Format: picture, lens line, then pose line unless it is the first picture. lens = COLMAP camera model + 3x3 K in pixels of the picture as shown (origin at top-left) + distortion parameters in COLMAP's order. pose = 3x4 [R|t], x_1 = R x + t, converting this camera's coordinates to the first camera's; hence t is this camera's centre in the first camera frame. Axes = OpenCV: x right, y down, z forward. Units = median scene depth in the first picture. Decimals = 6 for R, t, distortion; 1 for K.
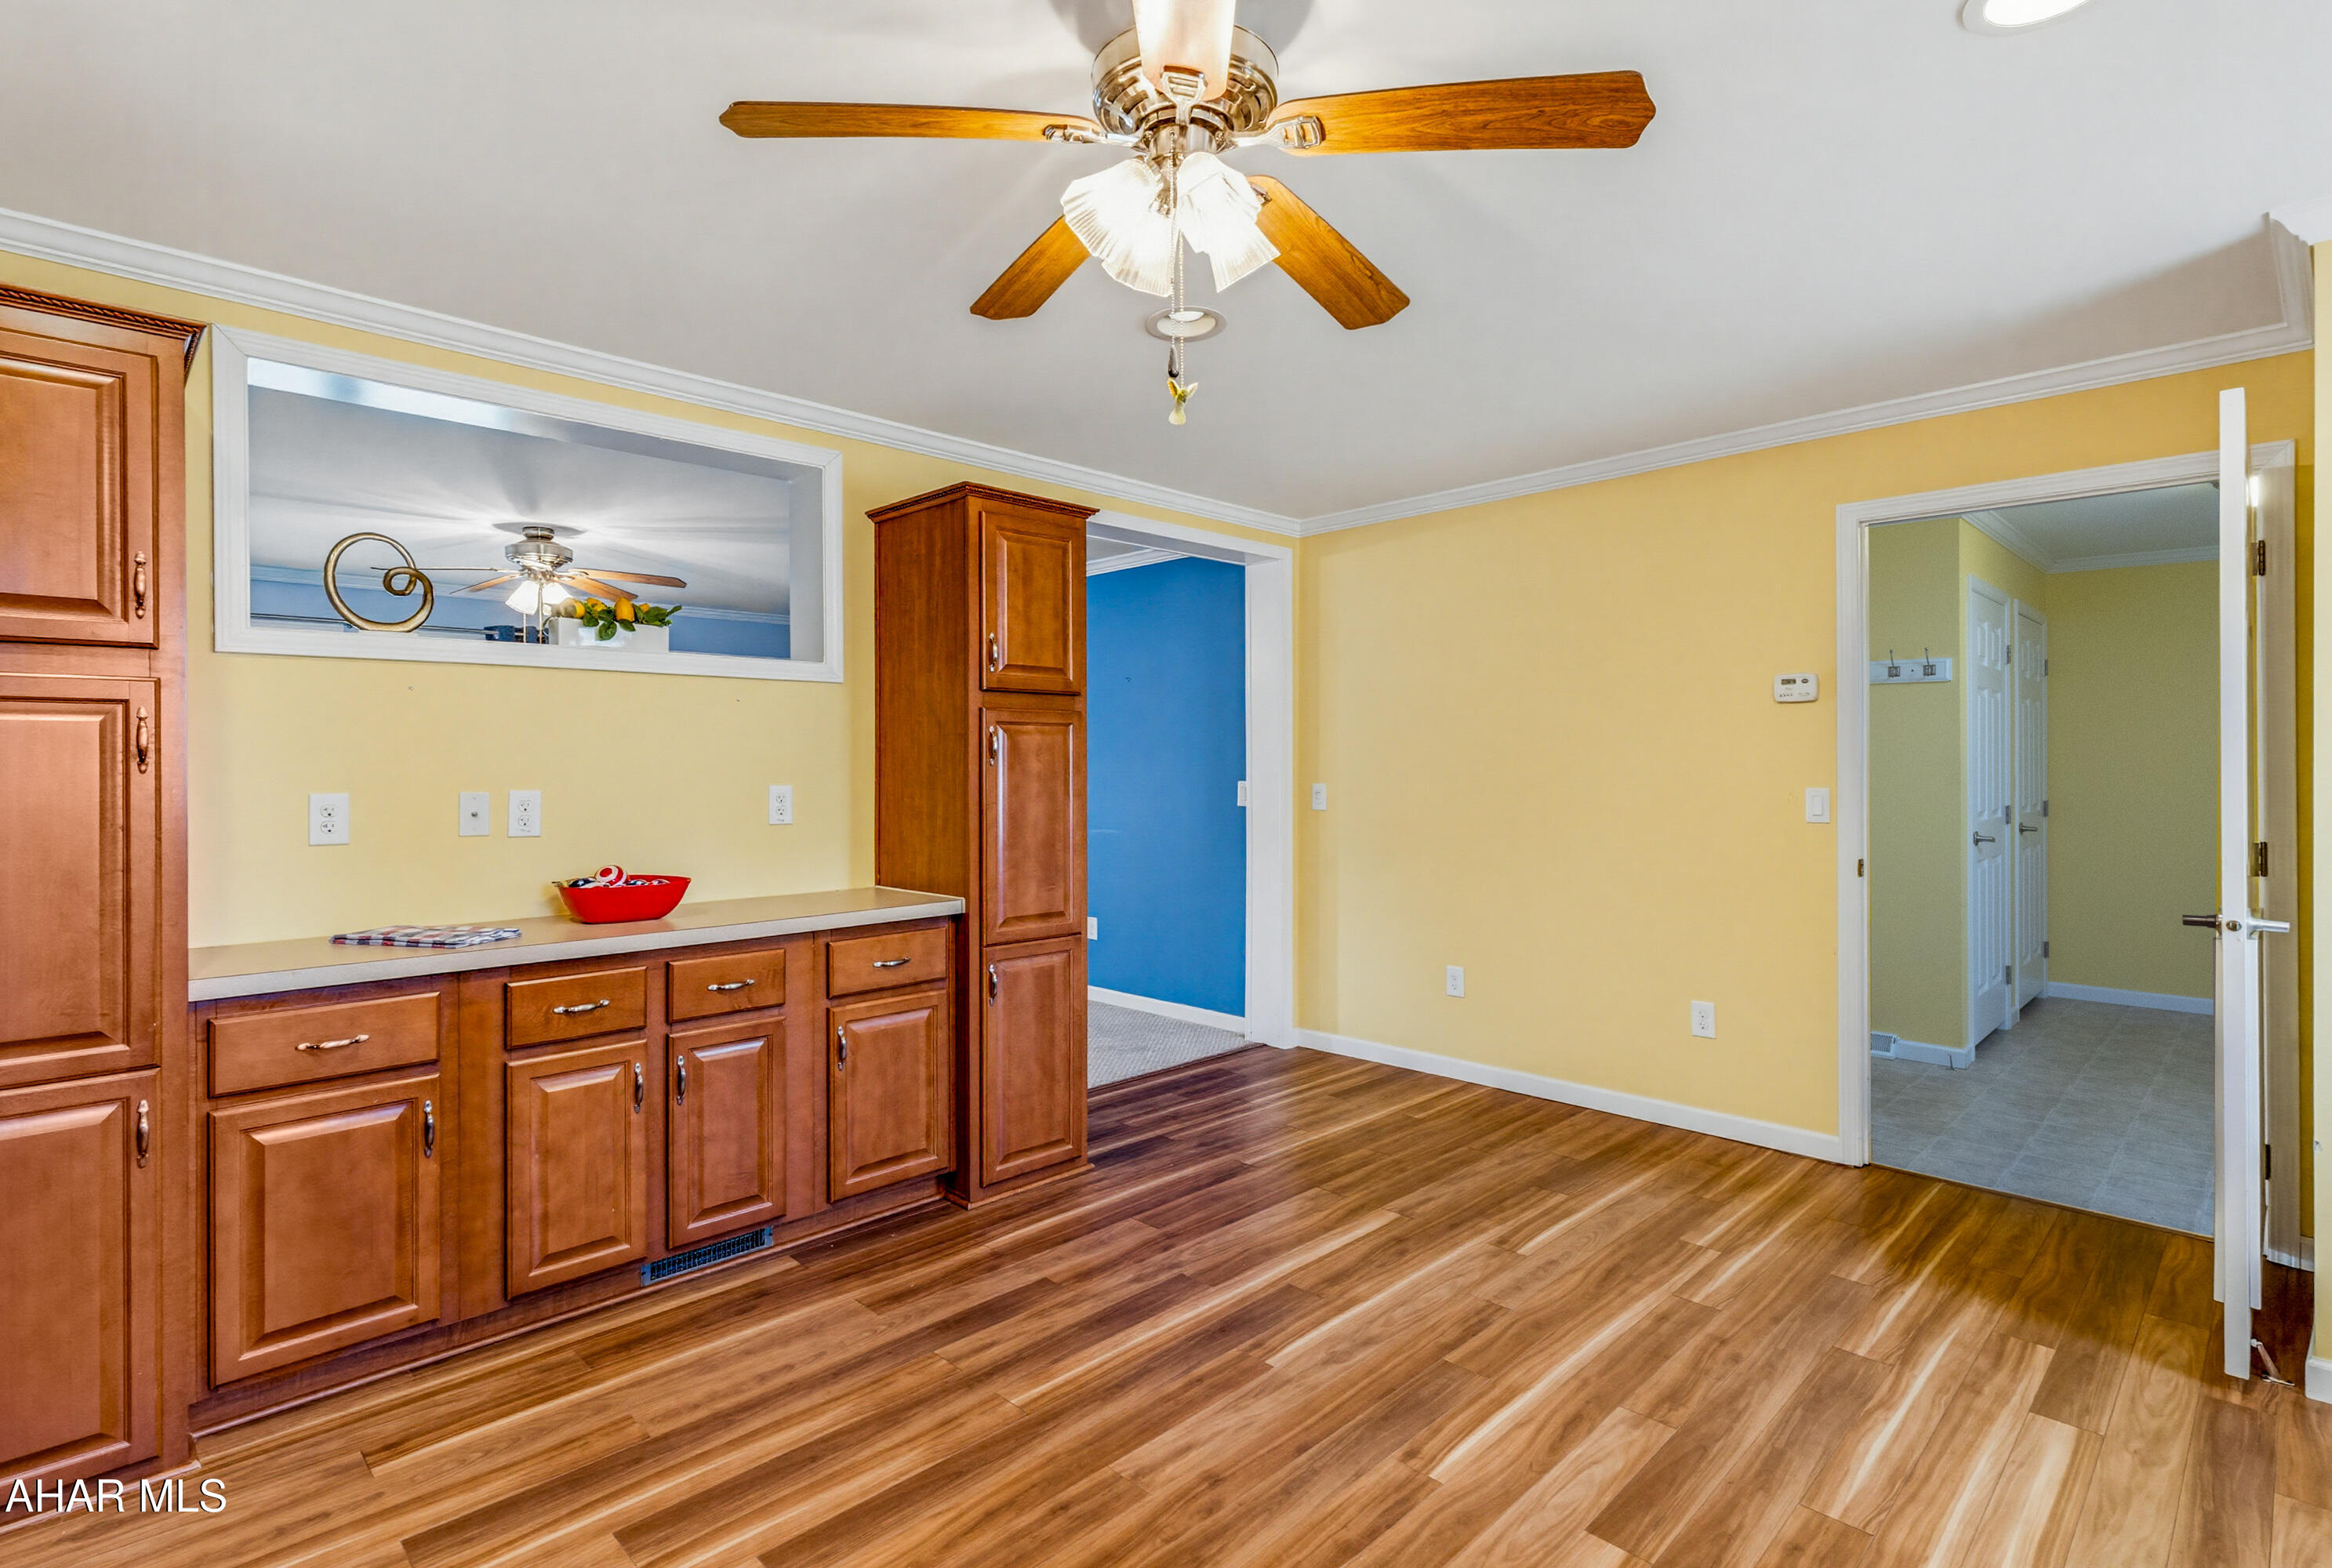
lens RADIAL K [[1116.3, 0, 1152.7], [0, 1116.3, 775.1], [0, 0, 1]] dist [0.000725, 0.000462]
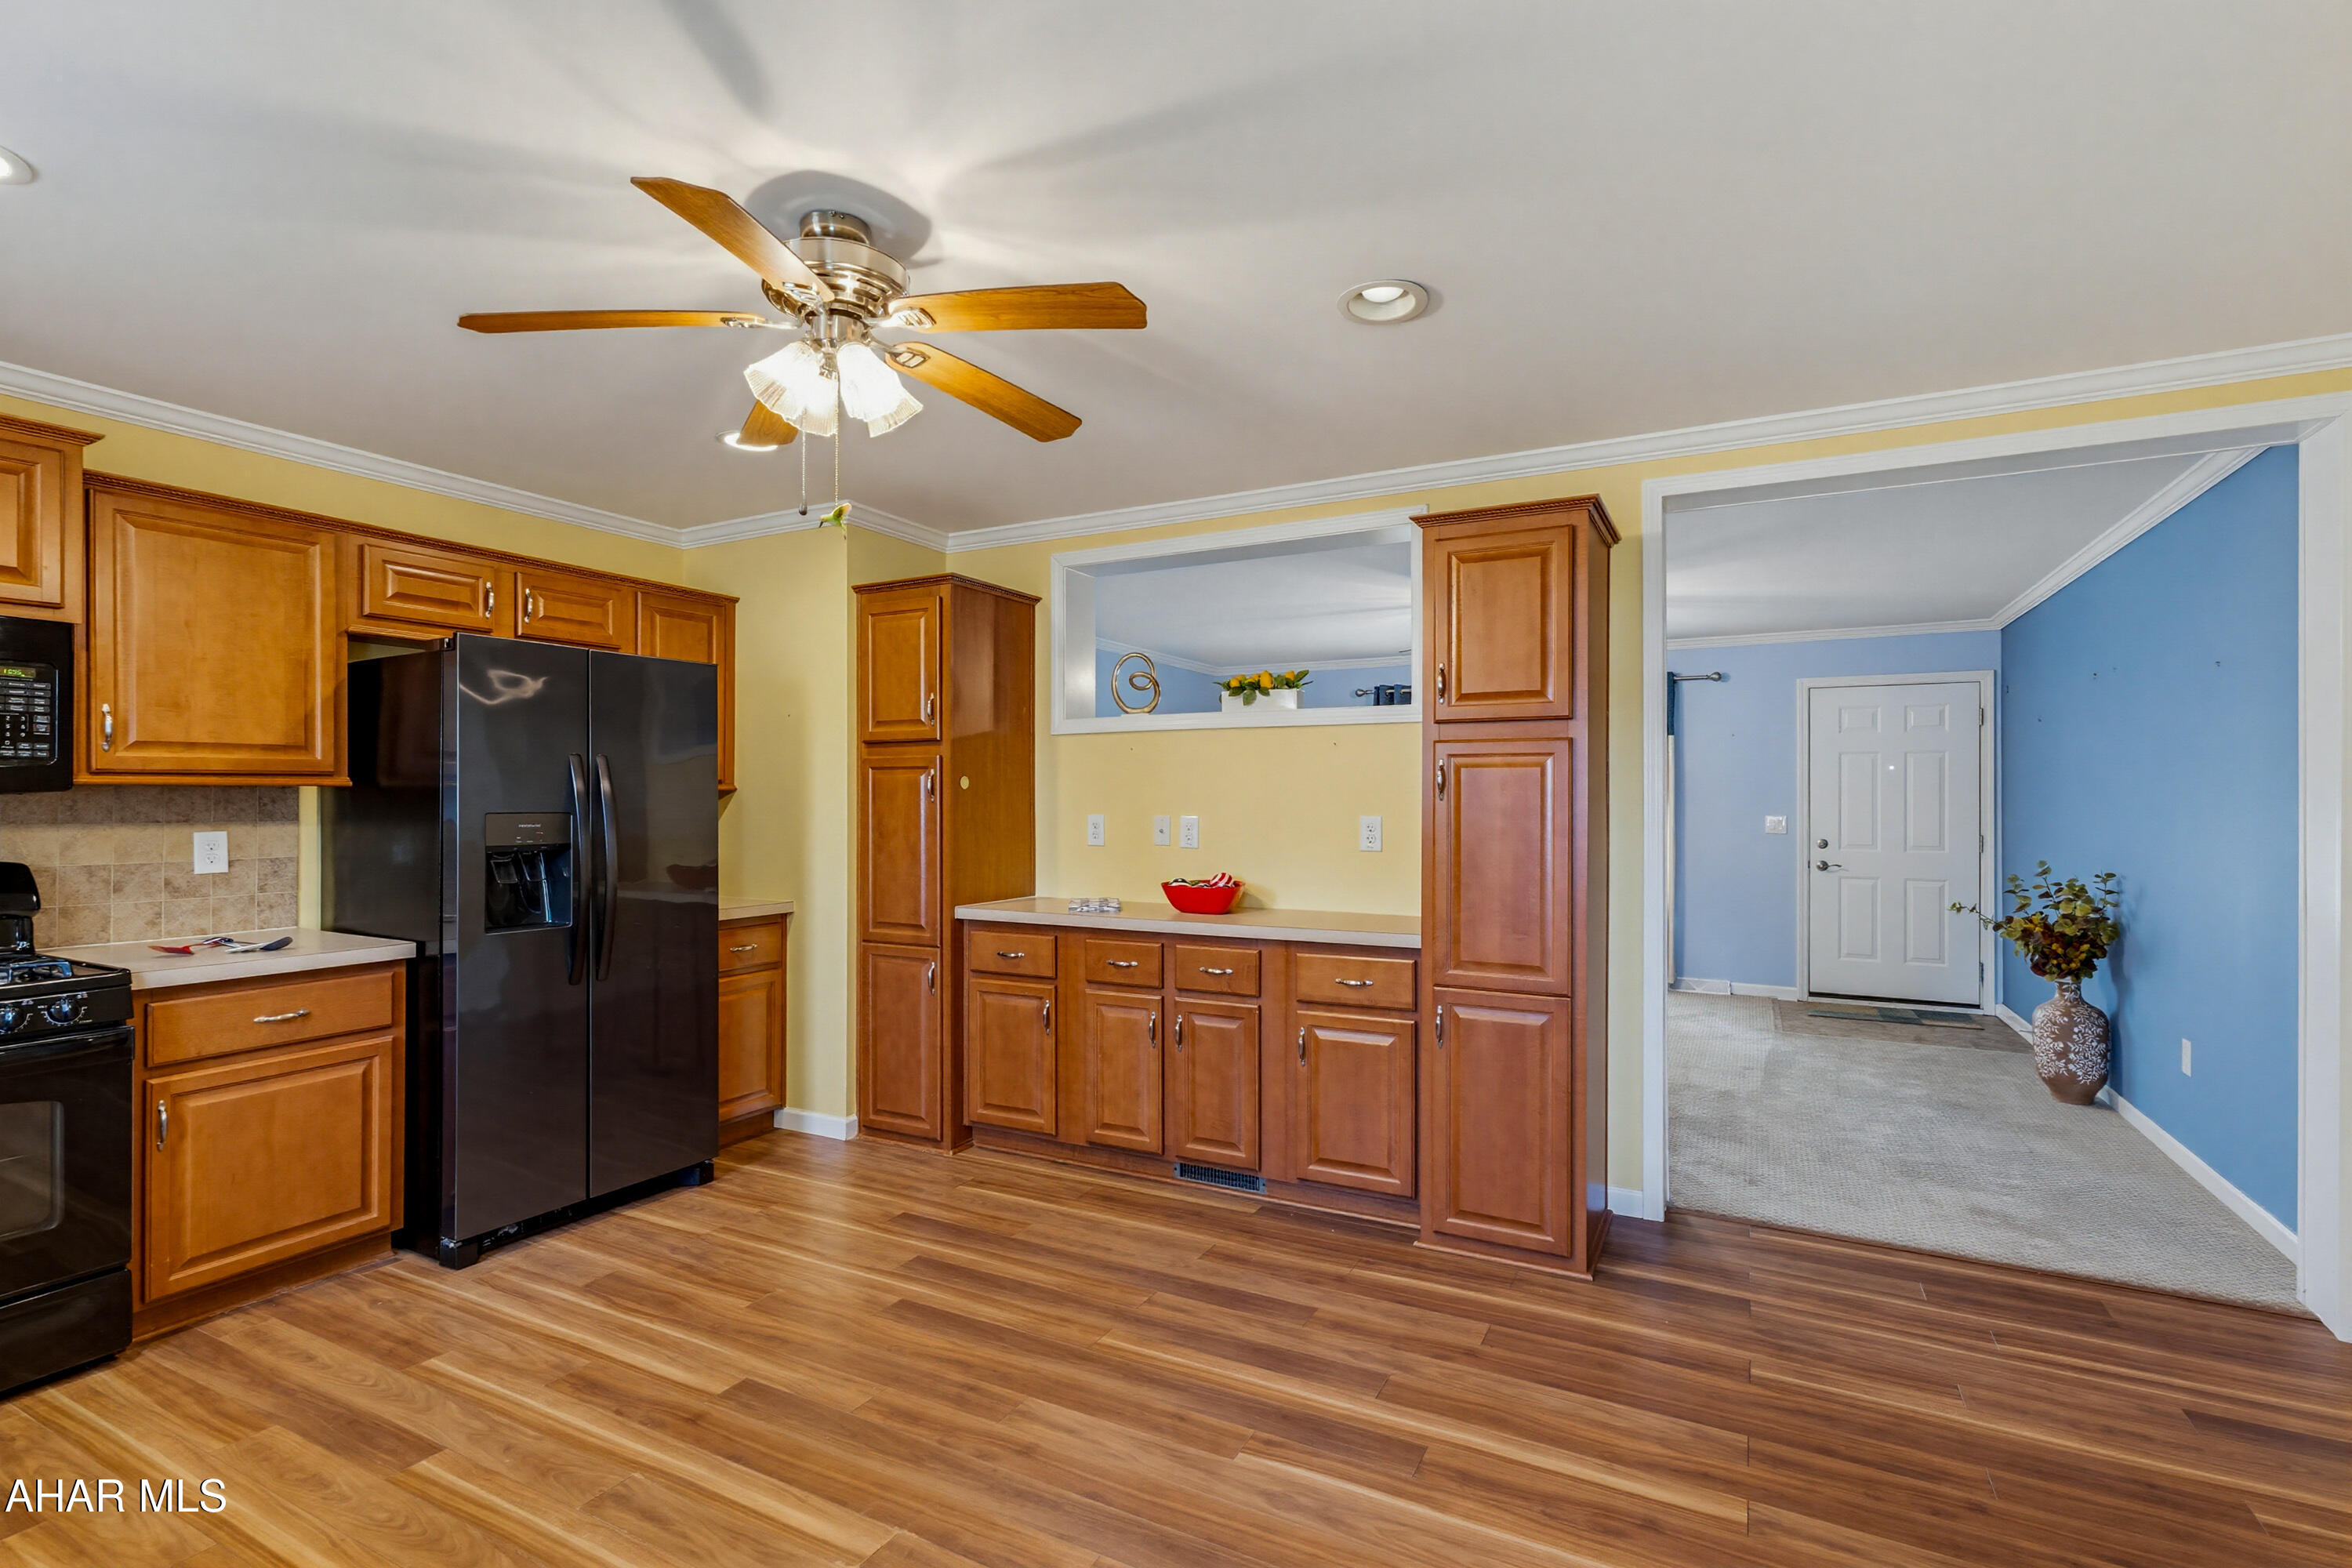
lens RADIAL K [[1084.1, 0, 1181.5], [0, 1084.1, 789.9], [0, 0, 1]] dist [0.002338, 0.000000]
pose [[0.314197, -0.003418, -0.949352, 0.866413], [-0.010622, 0.999918, -0.007116, -0.010554], [0.949298, 0.012320, 0.314135, 0.620697]]
